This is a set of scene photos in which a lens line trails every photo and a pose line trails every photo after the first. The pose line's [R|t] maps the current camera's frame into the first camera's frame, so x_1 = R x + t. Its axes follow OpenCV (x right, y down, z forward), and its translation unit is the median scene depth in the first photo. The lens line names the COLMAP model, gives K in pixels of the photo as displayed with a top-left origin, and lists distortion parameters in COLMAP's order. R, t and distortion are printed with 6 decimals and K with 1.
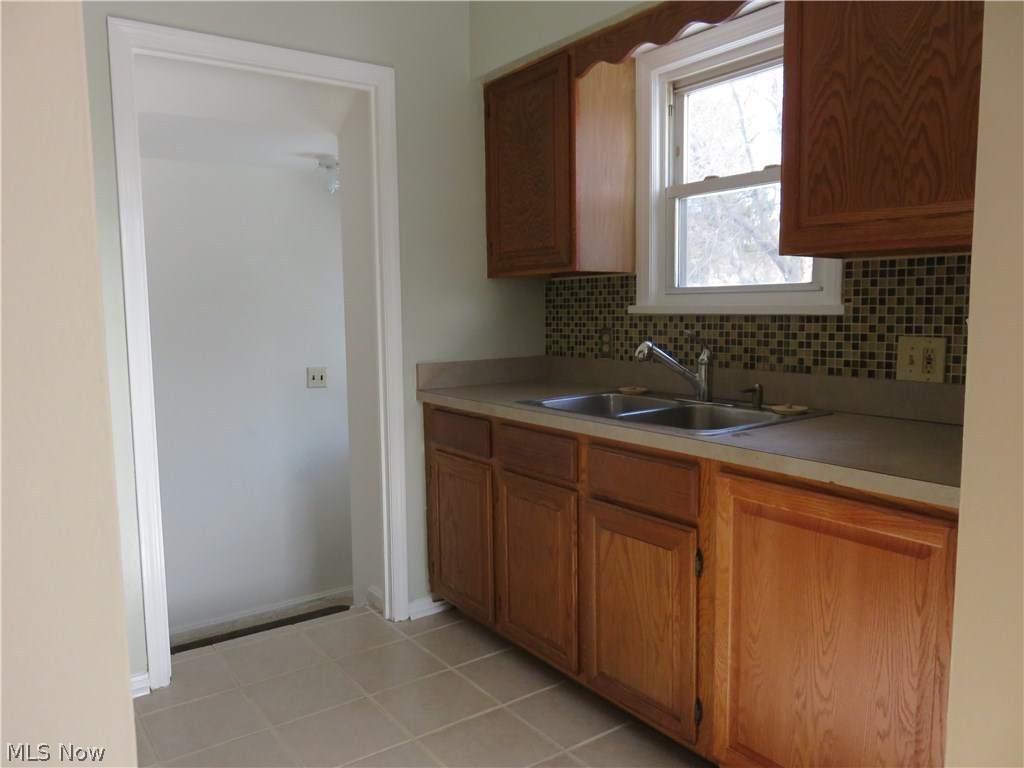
lens RADIAL K [[777.9, 0, 512.0], [0, 777.9, 384.0], [0, 0, 1]] dist [-0.000204, -0.000648]
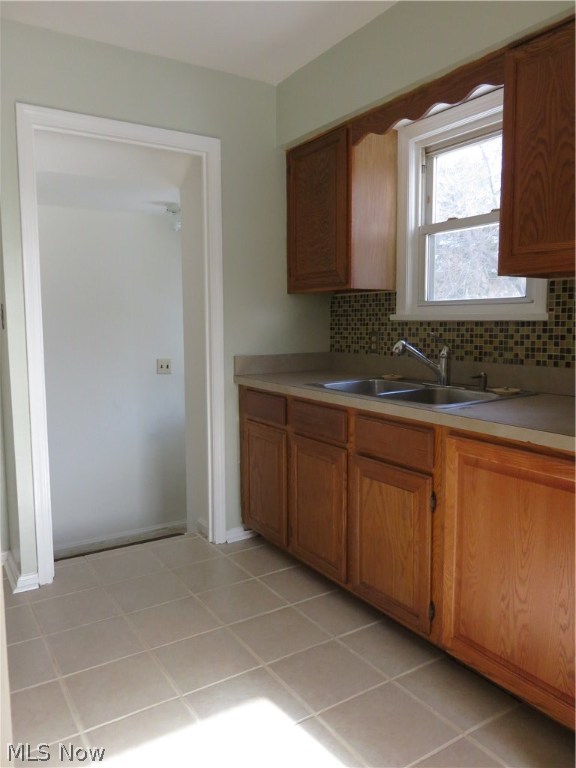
lens RADIAL K [[583.5, 0, 286.4], [0, 583.5, 381.2], [0, 0, 1]] dist [-0.000204, -0.000648]
pose [[0.998732, 0.011783, -0.048939, 0.024612], [-0.011499, 0.999915, 0.006087, 0.013014], [0.049006, -0.005517, 0.998783, -0.022963]]
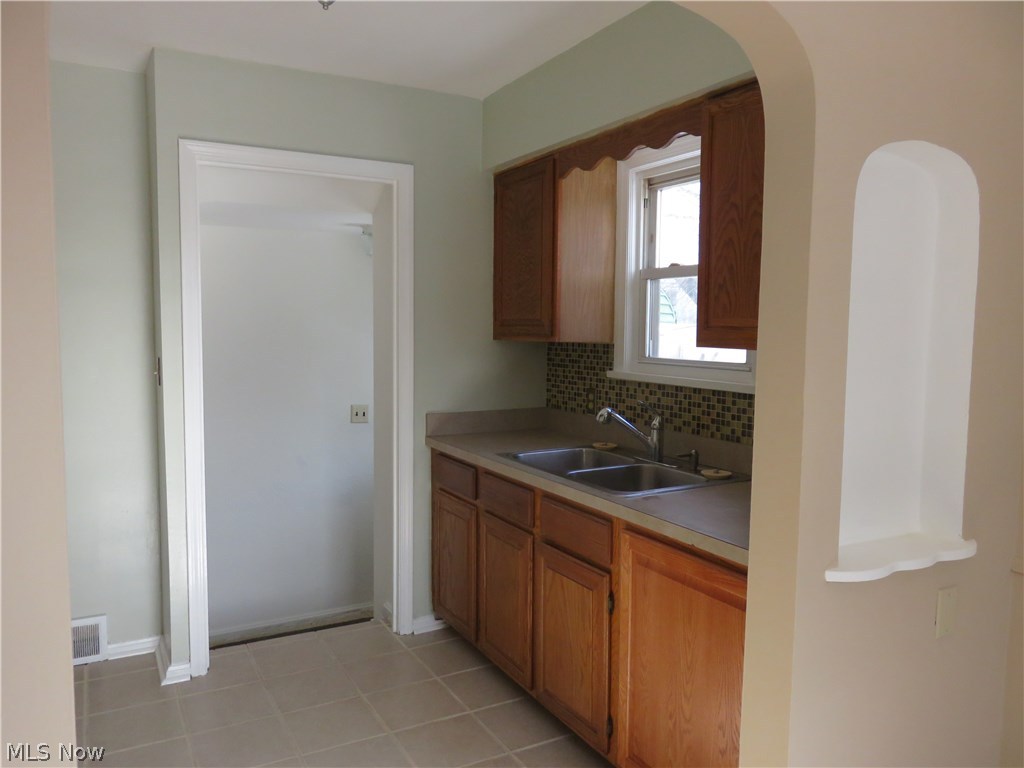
lens RADIAL K [[777.9, 0, 512.0], [0, 777.9, 384.0], [0, 0, 1]] dist [-0.000204, -0.000648]
pose [[0.993153, 0.030944, -0.112650, 0.167154], [-0.033558, 0.999208, -0.021380, -0.061821], [0.111899, 0.025014, 0.993405, -0.179825]]
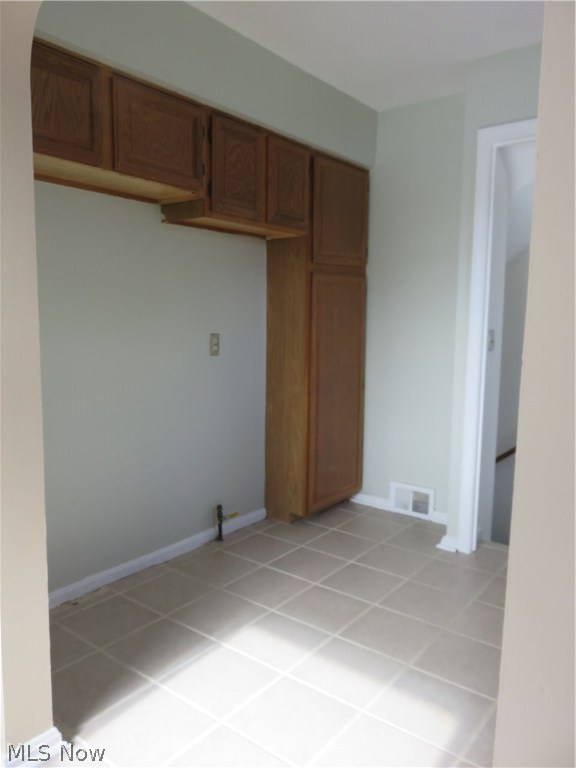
lens RADIAL K [[583.5, 0, 286.4], [0, 583.5, 381.2], [0, 0, 1]] dist [-0.000204, -0.000648]
pose [[0.293951, 0.126059, -0.947471, 0.545125], [-0.113557, 0.988850, 0.096334, -0.029630], [0.949051, 0.079275, 0.304988, 0.283969]]
